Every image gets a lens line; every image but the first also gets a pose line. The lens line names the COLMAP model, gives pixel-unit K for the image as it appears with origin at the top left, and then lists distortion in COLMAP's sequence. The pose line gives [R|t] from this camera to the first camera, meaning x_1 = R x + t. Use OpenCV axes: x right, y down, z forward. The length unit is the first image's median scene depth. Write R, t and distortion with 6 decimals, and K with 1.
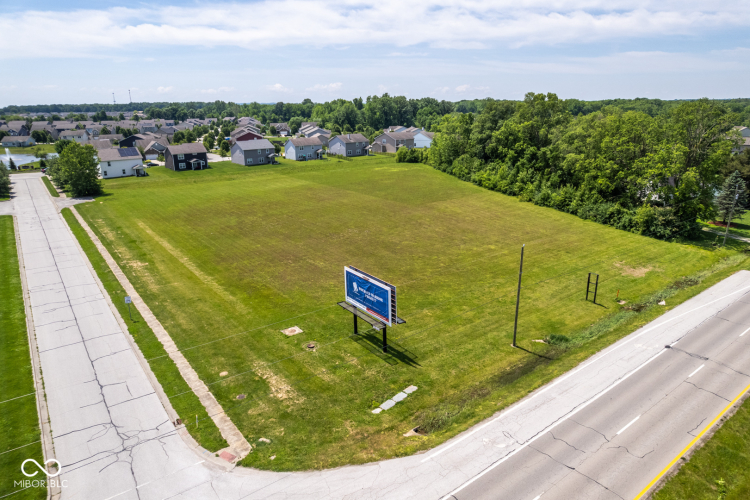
lens RADIAL K [[481.9, 0, 376.3], [0, 481.9, 254.7], [0, 0, 1]] dist [-0.056521, 0.041308]
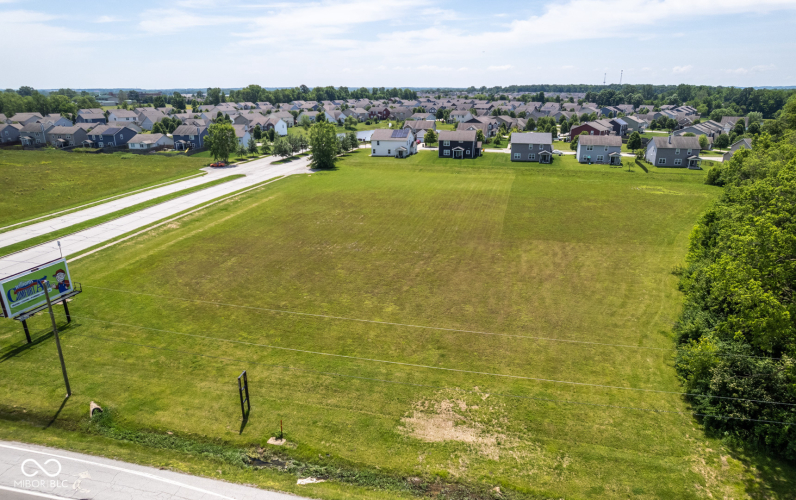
lens RADIAL K [[512.6, 0, 396.6], [0, 512.6, 276.6], [0, 0, 1]] dist [-0.046345, 0.012120]
pose [[0.638390, 0.277053, -0.718122, 0.553665], [-0.237284, 0.958373, 0.158803, -0.130590], [0.732226, 0.069020, 0.677556, 0.354381]]
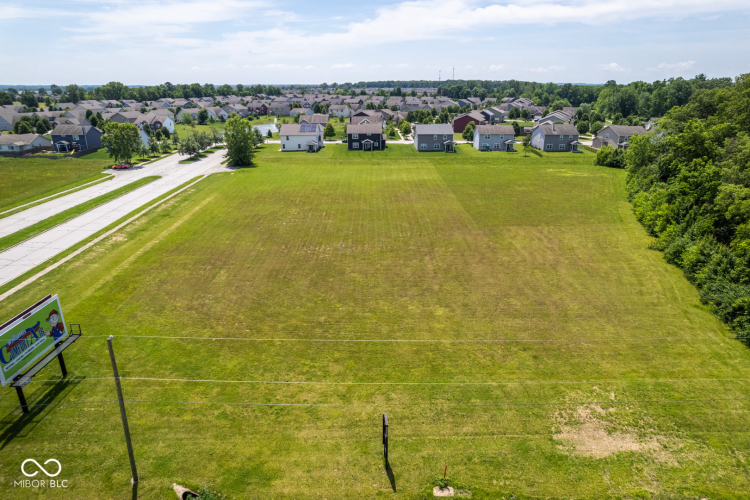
lens RADIAL K [[481.9, 0, 377.6], [0, 481.9, 251.5], [0, 0, 1]] dist [-0.056521, 0.041308]
pose [[0.810934, 0.202496, -0.548983, 0.372158], [-0.183889, 0.978870, 0.089430, -0.101146], [0.555492, 0.028430, 0.831036, 0.283084]]
